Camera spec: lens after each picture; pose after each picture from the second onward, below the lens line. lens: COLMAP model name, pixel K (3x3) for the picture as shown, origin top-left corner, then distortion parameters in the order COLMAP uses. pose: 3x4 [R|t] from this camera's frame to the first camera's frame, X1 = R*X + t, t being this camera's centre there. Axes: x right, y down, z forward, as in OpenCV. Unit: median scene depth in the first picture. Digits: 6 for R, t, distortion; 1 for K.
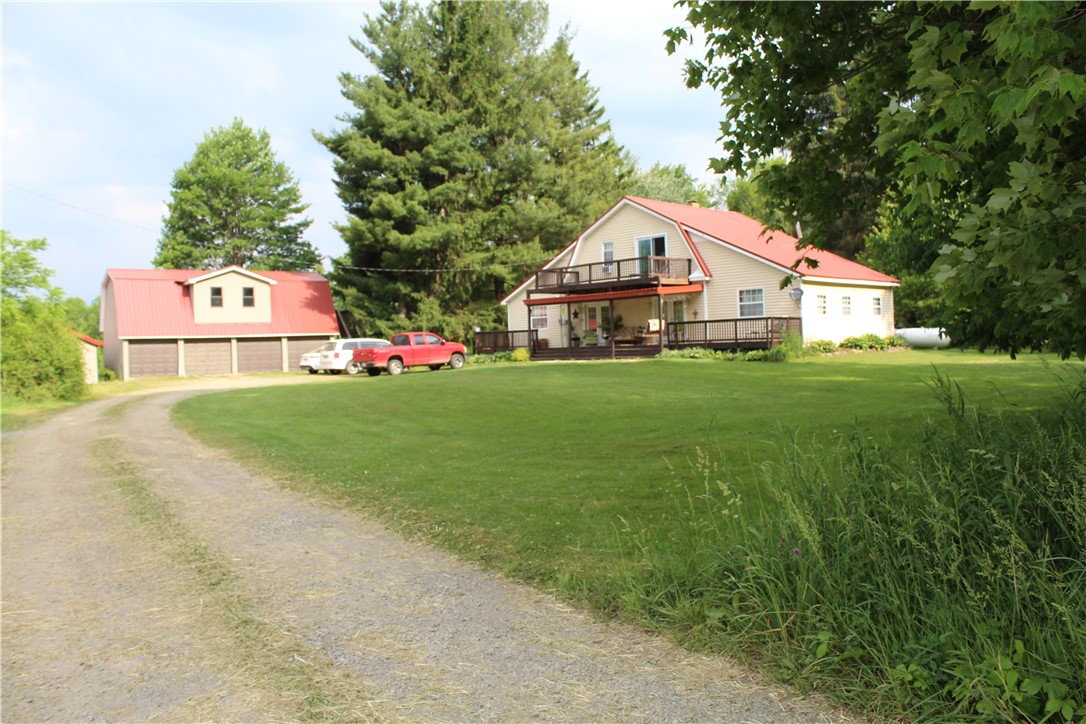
lens RADIAL K [[927.8, 0, 549.1], [0, 927.8, 366.2], [0, 0, 1]] dist [-0.125039, 0.099180]
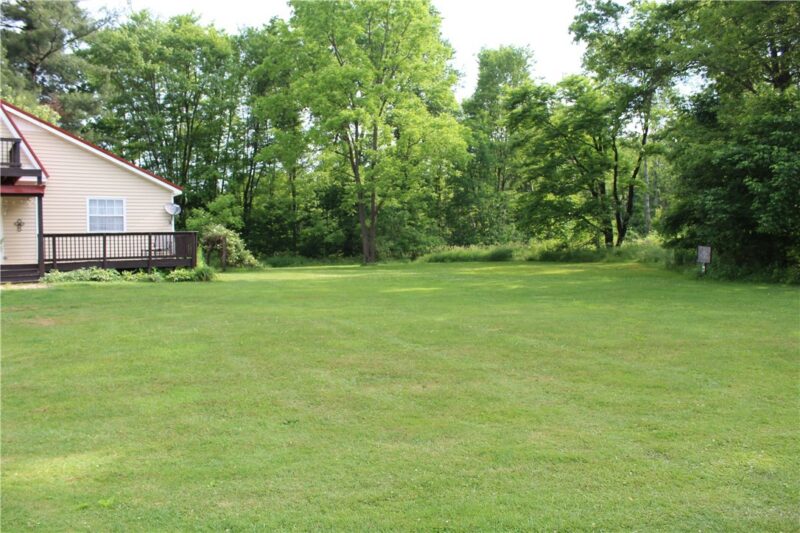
lens RADIAL K [[683.5, 0, 397.9], [0, 683.5, 266.6], [0, 0, 1]] dist [-0.125039, 0.099180]
pose [[0.144734, 0.002297, 0.989468, -0.327597], [0.036919, 0.999288, -0.007720, -0.006455], [-0.988782, 0.037648, 0.144546, 0.609262]]
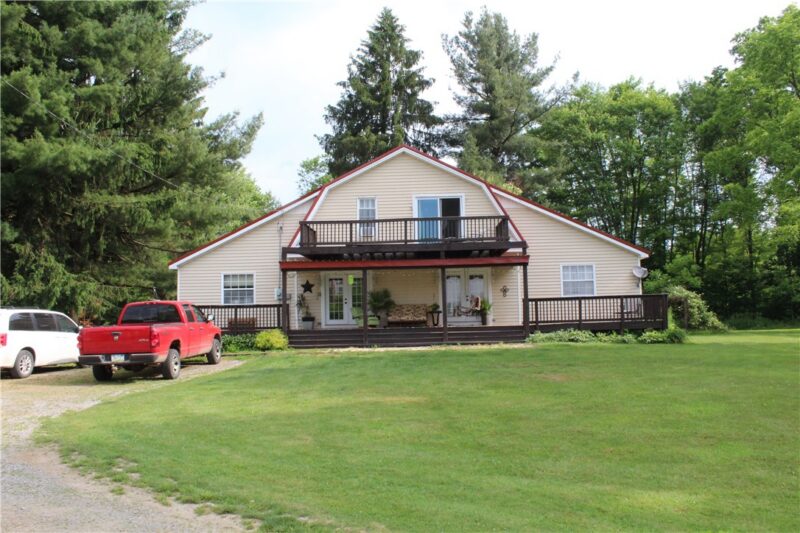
lens RADIAL K [[683.5, 0, 392.6], [0, 683.5, 259.7], [0, 0, 1]] dist [-0.125039, 0.099180]
pose [[0.704705, 0.080101, 0.704965, -0.354819], [0.014334, 0.991796, -0.127021, -0.006333], [-0.709356, 0.099617, 0.697775, 0.623648]]
